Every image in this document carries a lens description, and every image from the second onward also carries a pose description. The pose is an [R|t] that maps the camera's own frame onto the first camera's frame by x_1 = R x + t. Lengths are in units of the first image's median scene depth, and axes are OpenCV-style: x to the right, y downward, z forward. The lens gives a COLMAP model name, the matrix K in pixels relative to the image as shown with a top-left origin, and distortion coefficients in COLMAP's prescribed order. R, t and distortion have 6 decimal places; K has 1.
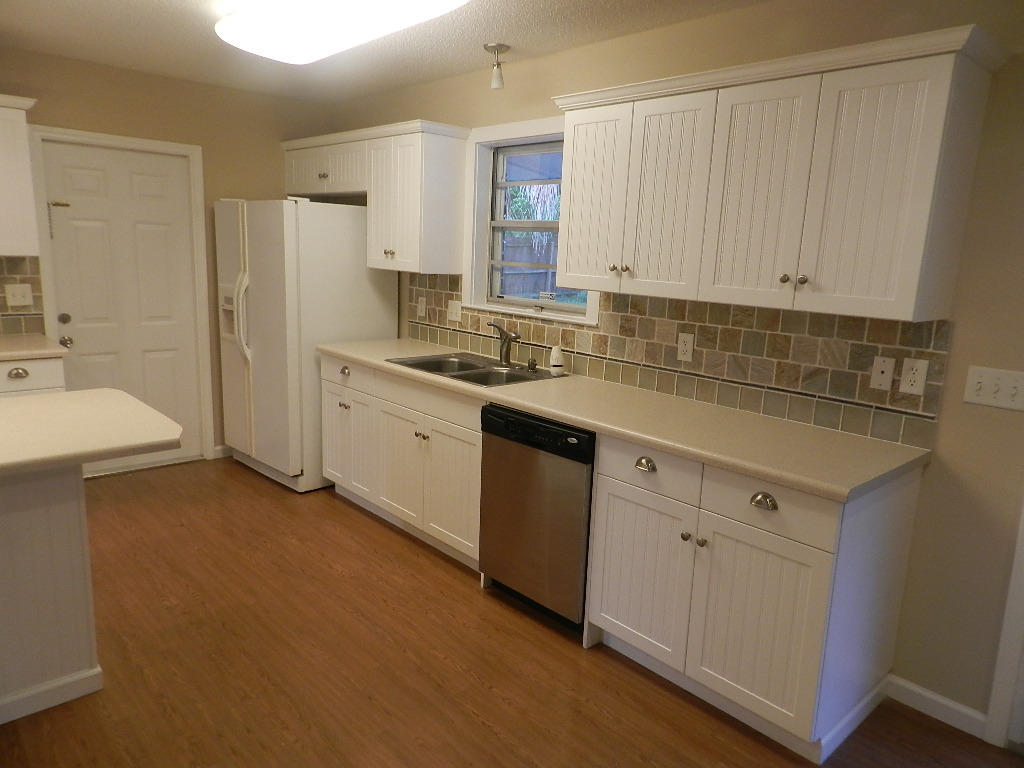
lens RADIAL K [[705.7, 0, 516.5], [0, 705.7, 388.9], [0, 0, 1]] dist [0.039628, -0.020939]
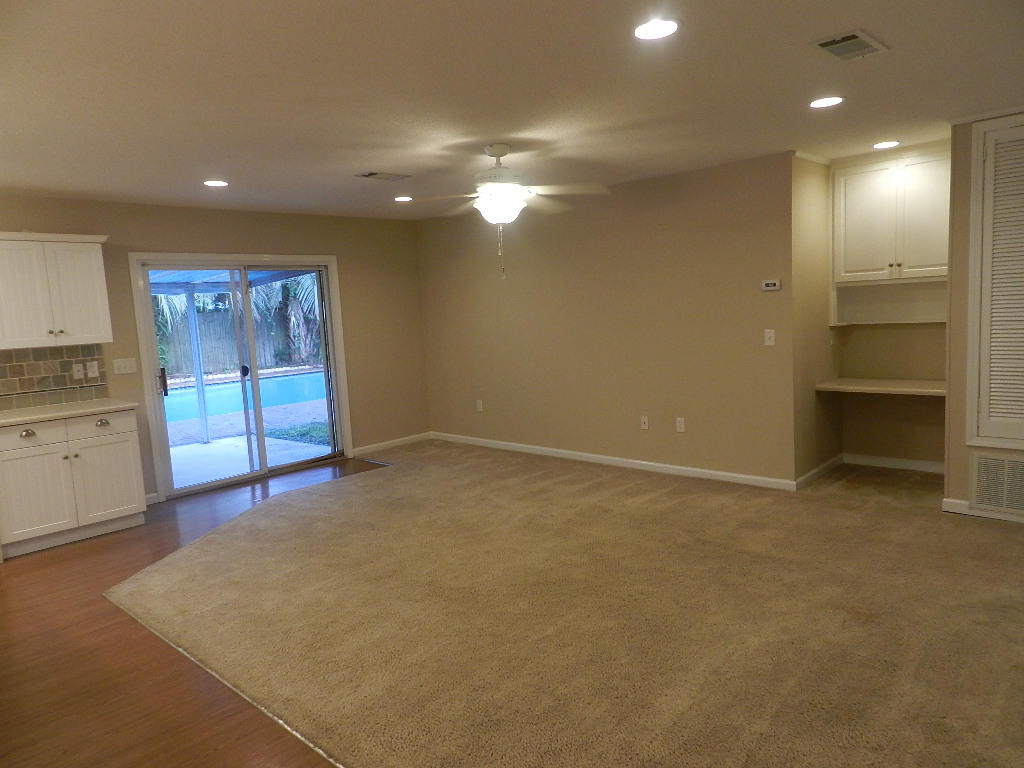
lens RADIAL K [[705.7, 0, 516.5], [0, 705.7, 388.9], [0, 0, 1]] dist [0.039628, -0.020939]
pose [[-0.063786, -0.157295, 0.985490, -1.821817], [0.248959, 0.953771, 0.168346, -0.004316], [-0.966411, 0.256085, -0.021678, -0.264226]]
